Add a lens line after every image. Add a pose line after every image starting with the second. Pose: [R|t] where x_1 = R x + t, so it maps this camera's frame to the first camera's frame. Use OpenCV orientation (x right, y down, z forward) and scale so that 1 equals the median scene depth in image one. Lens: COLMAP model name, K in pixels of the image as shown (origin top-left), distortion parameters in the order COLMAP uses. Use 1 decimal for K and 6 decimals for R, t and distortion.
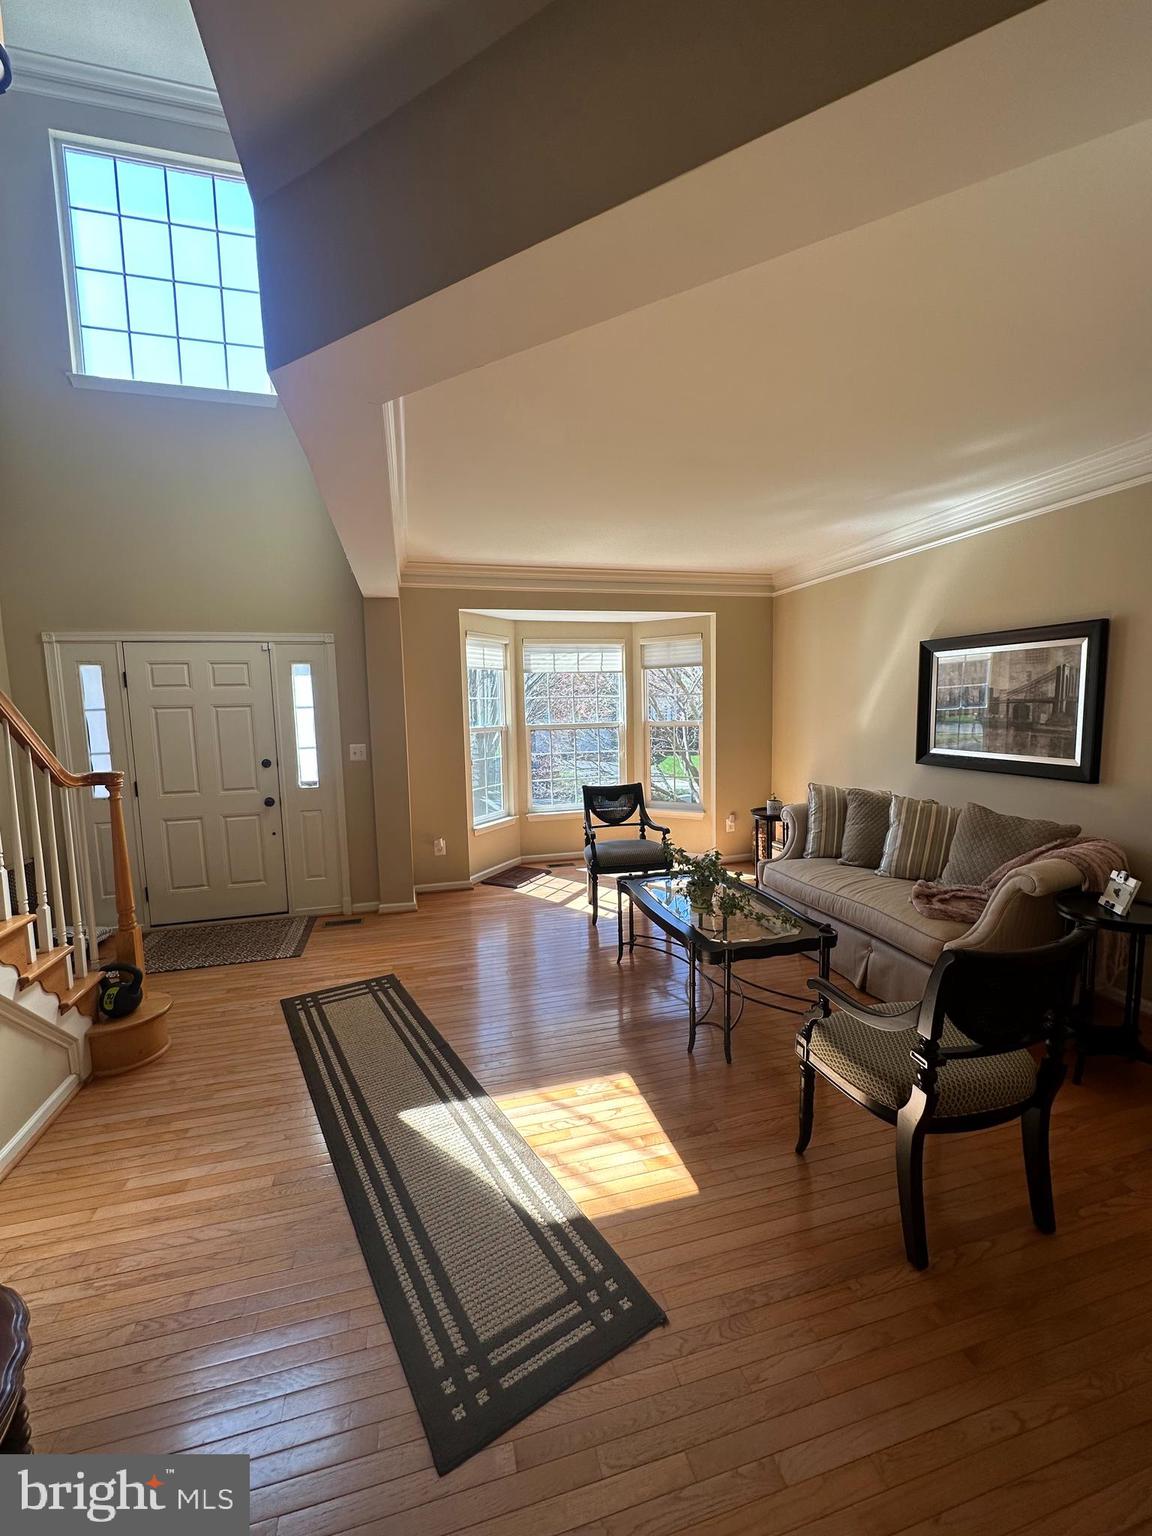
lens RADIAL K [[616.1, 0, 576.2], [0, 616.1, 766.7], [0, 0, 1]] dist [-0.000525, -0.000410]
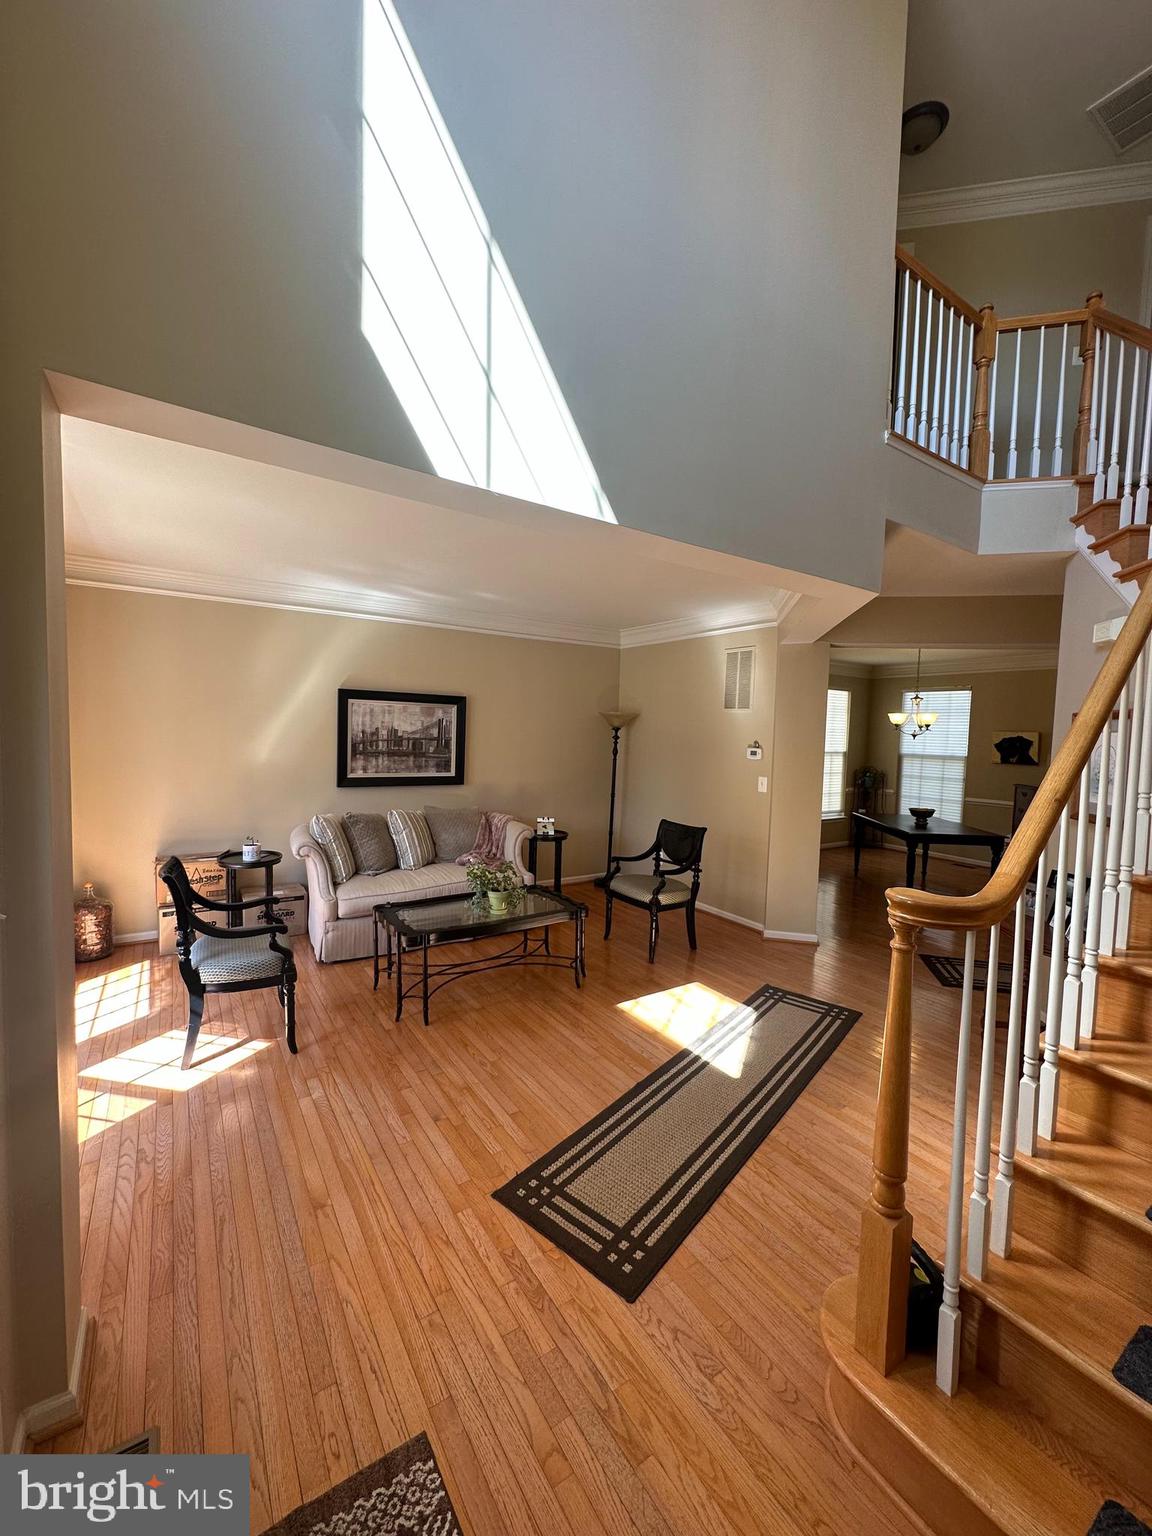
lens RADIAL K [[616.1, 0, 576.2], [0, 616.1, 766.7], [0, 0, 1]] dist [-0.000525, -0.000410]
pose [[-0.318262, -0.041349, 0.947101, -0.951556], [0.076841, 0.994636, 0.069246, -0.119092], [-0.944883, 0.094815, -0.313378, 1.173255]]
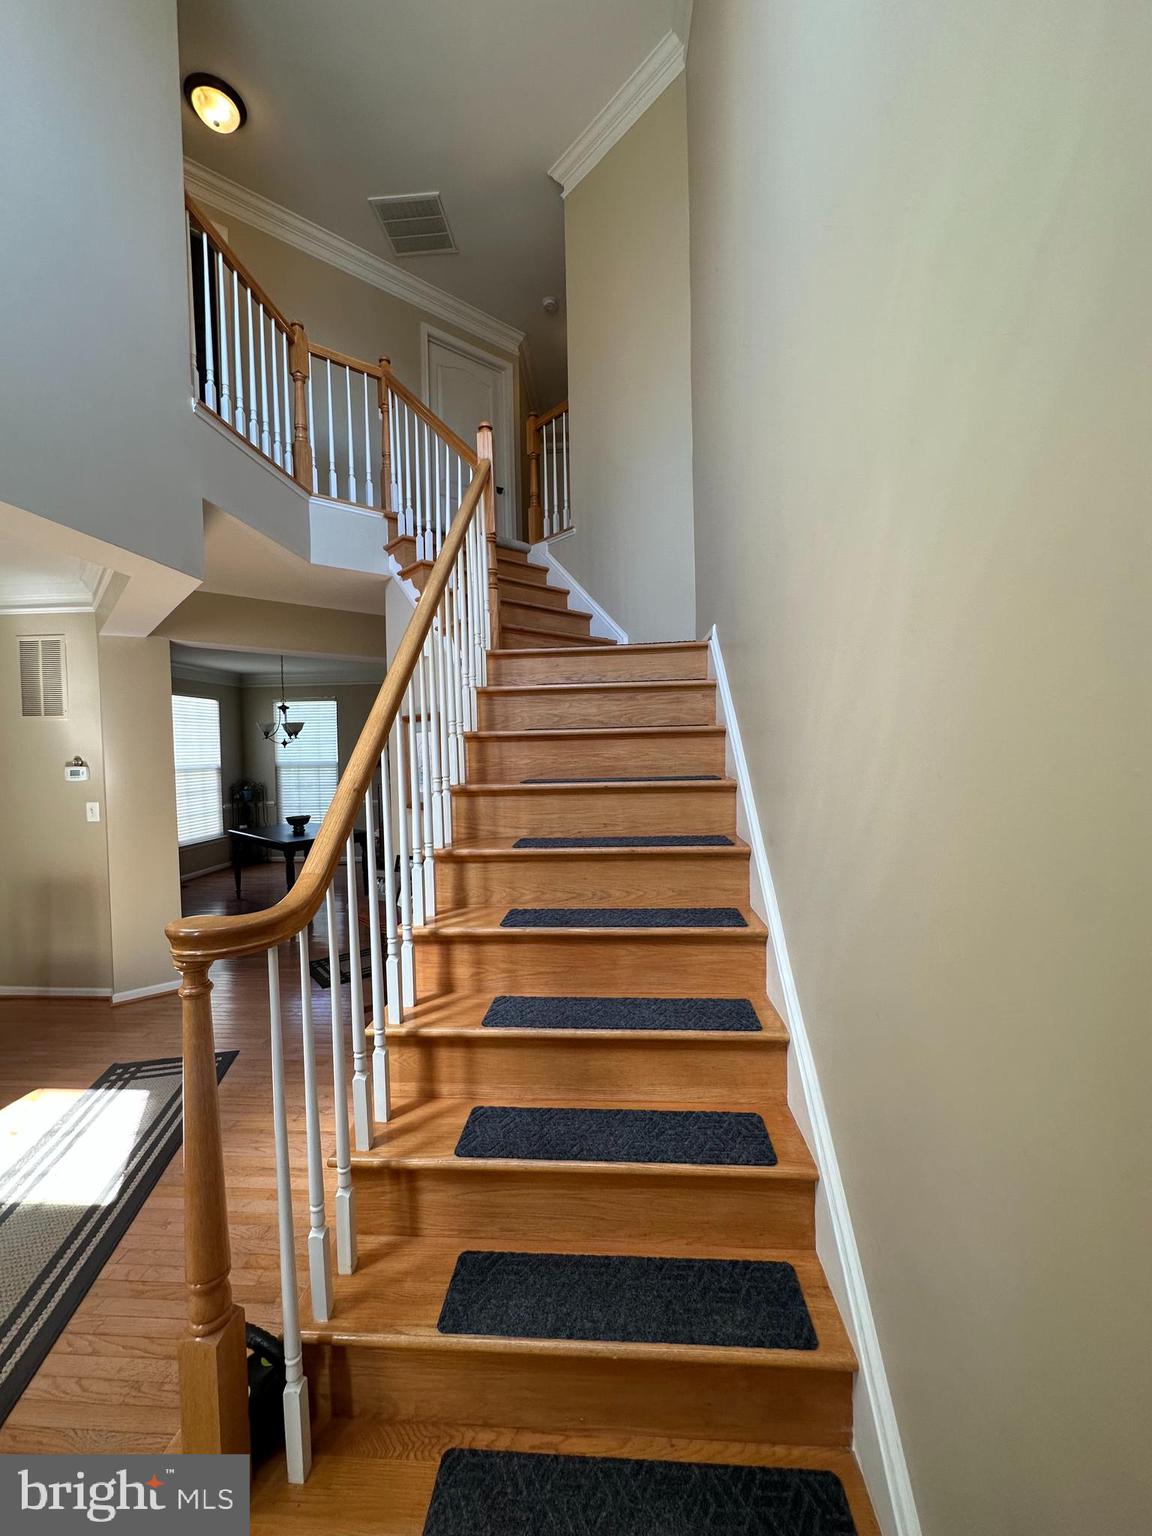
lens RADIAL K [[616.1, 0, 576.2], [0, 616.1, 766.7], [0, 0, 1]] dist [-0.000525, -0.000410]
pose [[-0.945247, 0.031097, 0.324872, -0.939244], [0.074476, 0.989737, 0.121958, -0.098173], [-0.317746, 0.139475, -0.937862, 1.079449]]
